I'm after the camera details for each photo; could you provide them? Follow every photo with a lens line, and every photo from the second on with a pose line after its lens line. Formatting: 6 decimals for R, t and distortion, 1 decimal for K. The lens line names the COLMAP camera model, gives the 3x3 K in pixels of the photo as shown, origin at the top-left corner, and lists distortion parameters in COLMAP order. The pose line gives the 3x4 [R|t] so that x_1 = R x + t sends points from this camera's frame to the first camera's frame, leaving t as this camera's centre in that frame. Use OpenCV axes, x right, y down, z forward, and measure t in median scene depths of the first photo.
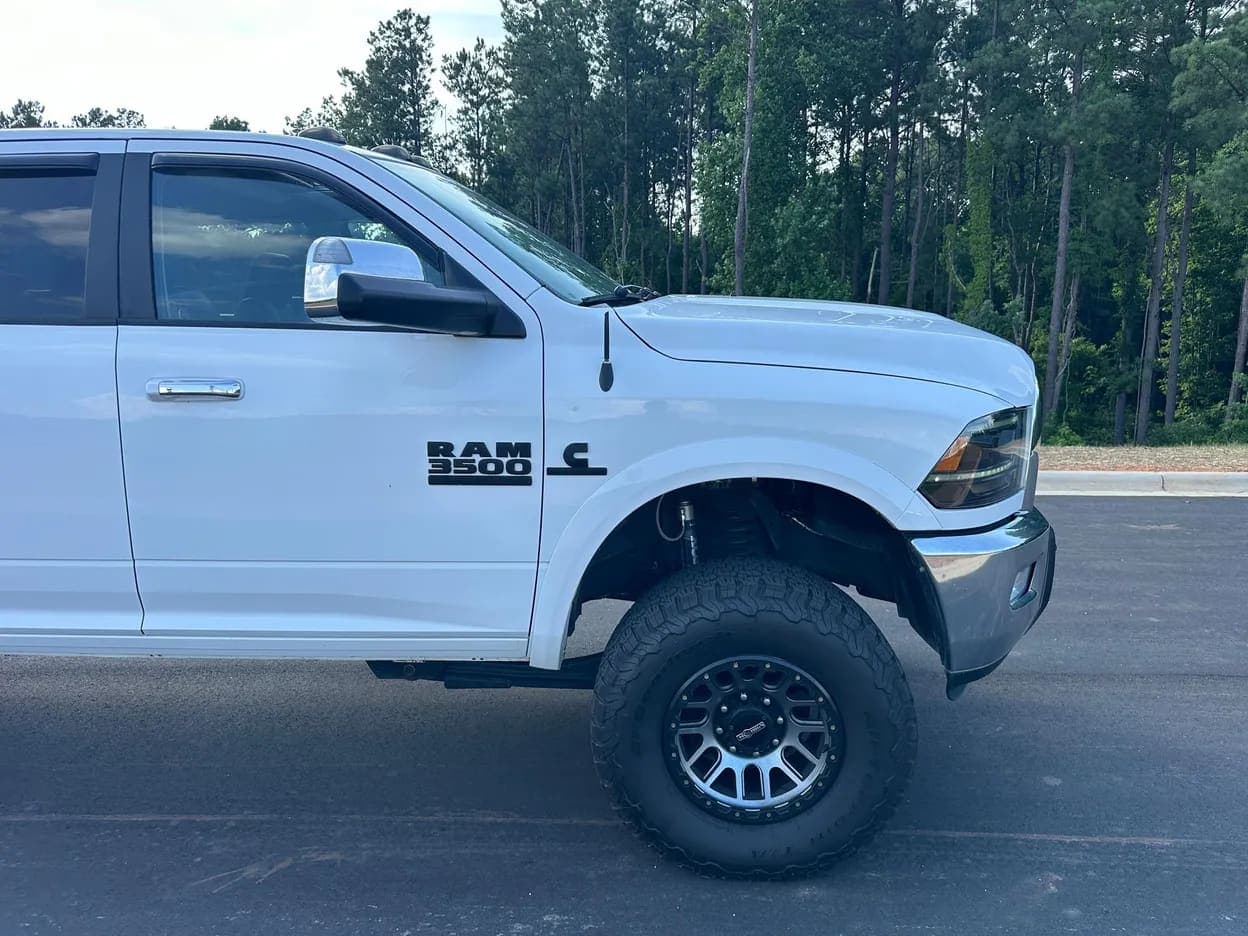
lens RADIAL K [[914.6, 0, 621.6], [0, 914.6, 455.7], [0, 0, 1]] dist [0.028246, -0.033028]
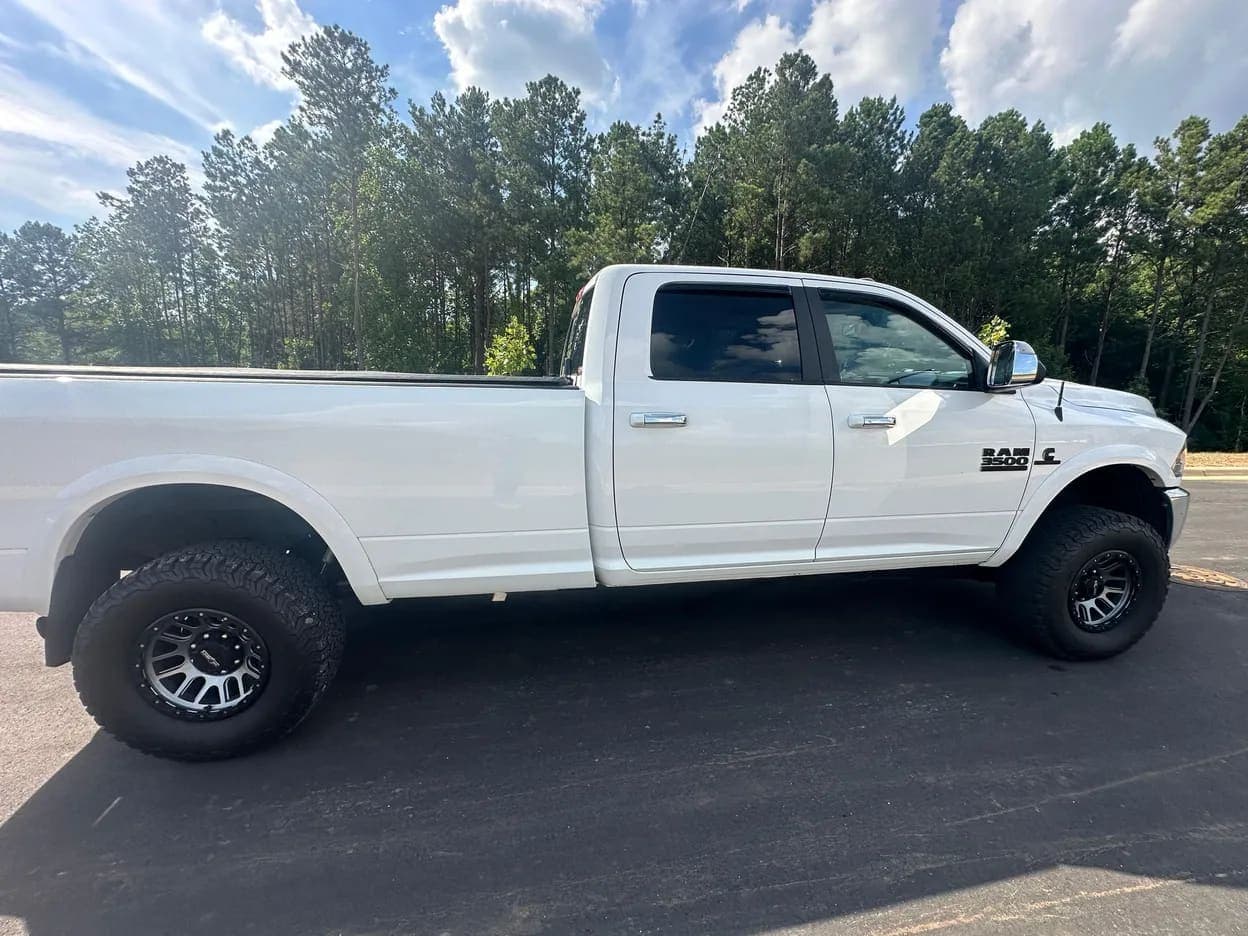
lens RADIAL K [[499.8, 0, 622.8], [0, 499.8, 465.7], [0, 0, 1]] dist [-0.004288, 0.001018]
pose [[0.972796, -0.022642, 0.230555, -1.161912], [0.021878, 0.999743, 0.005871, -0.001989], [-0.230629, -0.000668, 0.973041, 0.165822]]
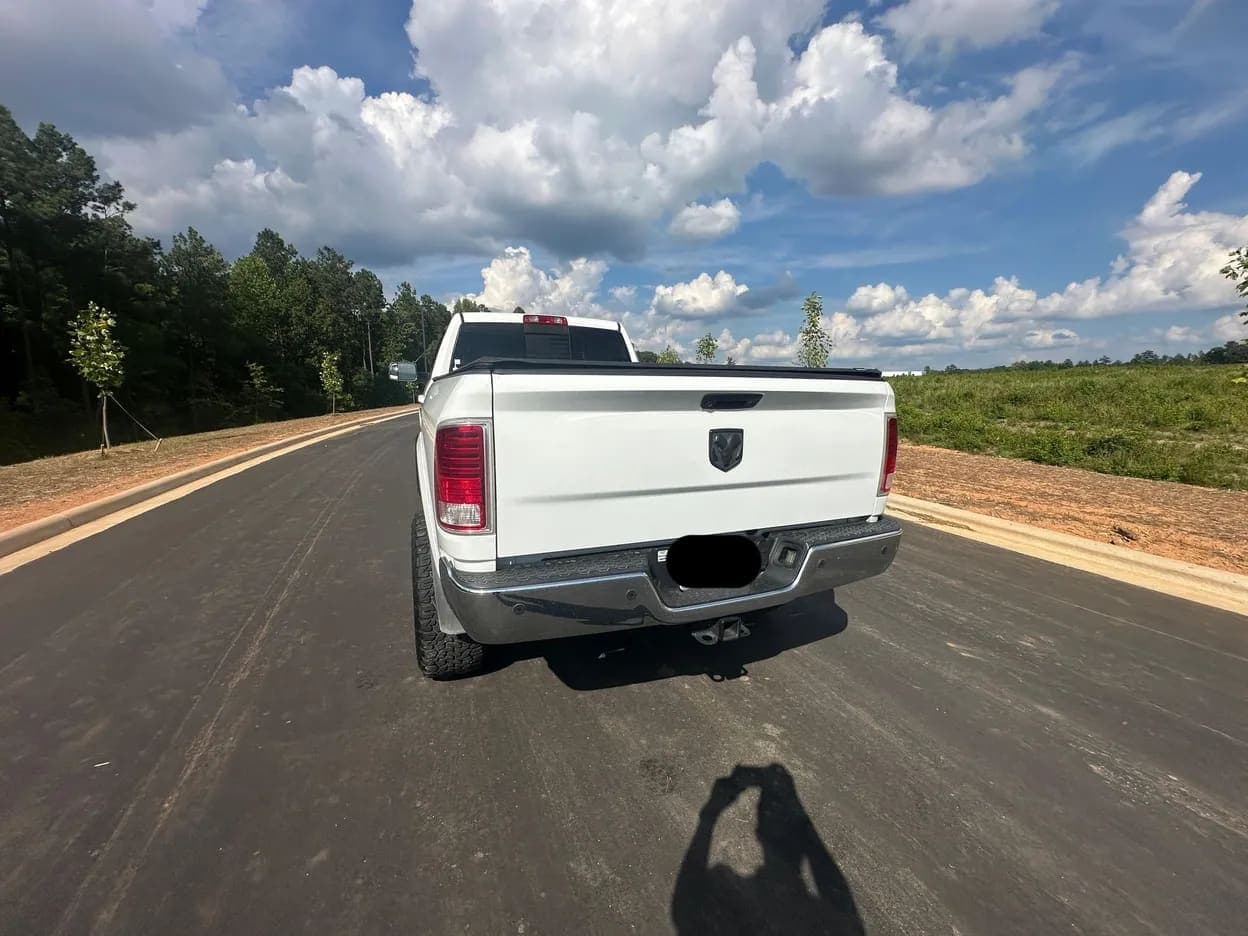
lens RADIAL K [[499.8, 0, 624.1], [0, 499.8, 466.8], [0, 0, 1]] dist [-0.004288, 0.001018]
pose [[-0.418955, -0.145037, 0.896349, -2.704543], [0.140364, 0.964950, 0.221744, -0.269704], [-0.897093, 0.218716, -0.383912, 1.909176]]
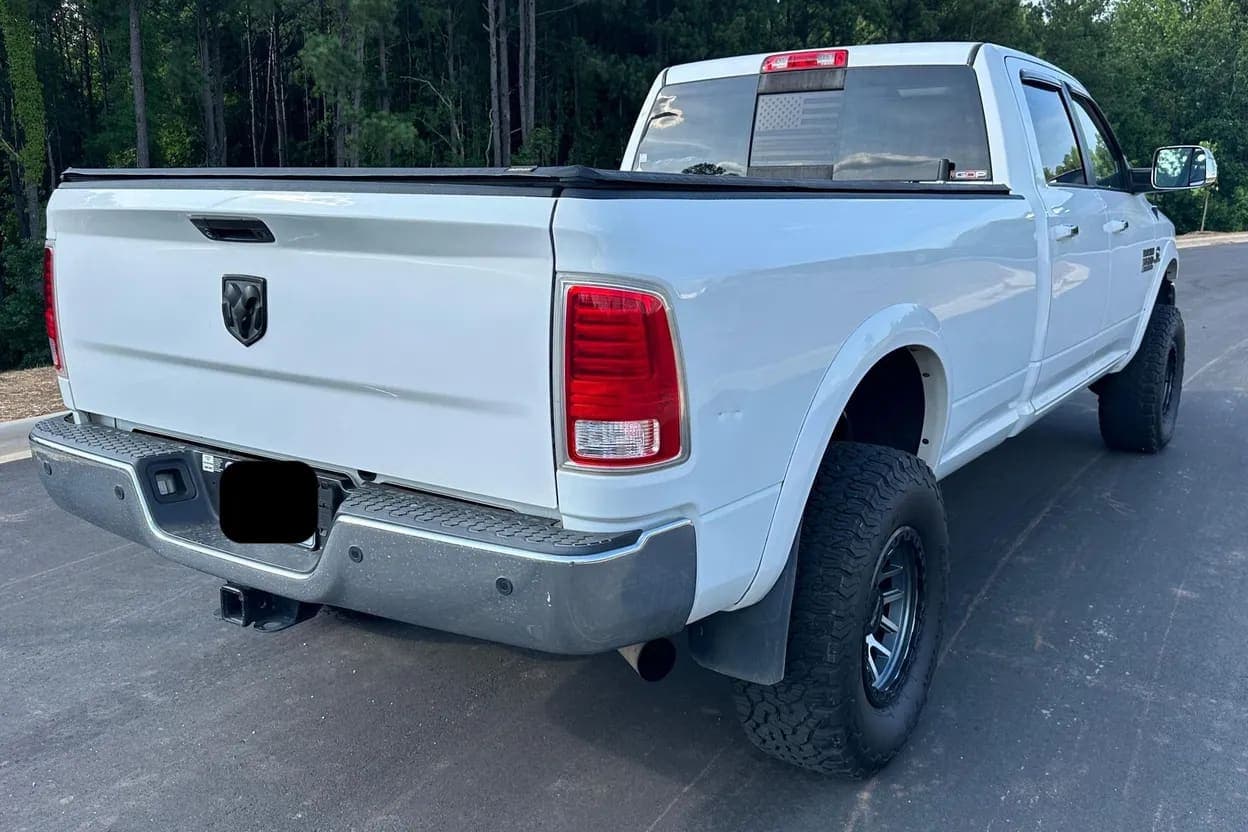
lens RADIAL K [[1096.9, 0, 601.5], [0, 1096.9, 380.7], [0, 0, 1]] dist [0.063936, -0.026136]
pose [[0.534018, -0.142857, 0.833316, -2.766067], [0.133497, 0.987505, 0.083741, -0.087704], [-0.834867, 0.066526, 0.546417, 0.687534]]
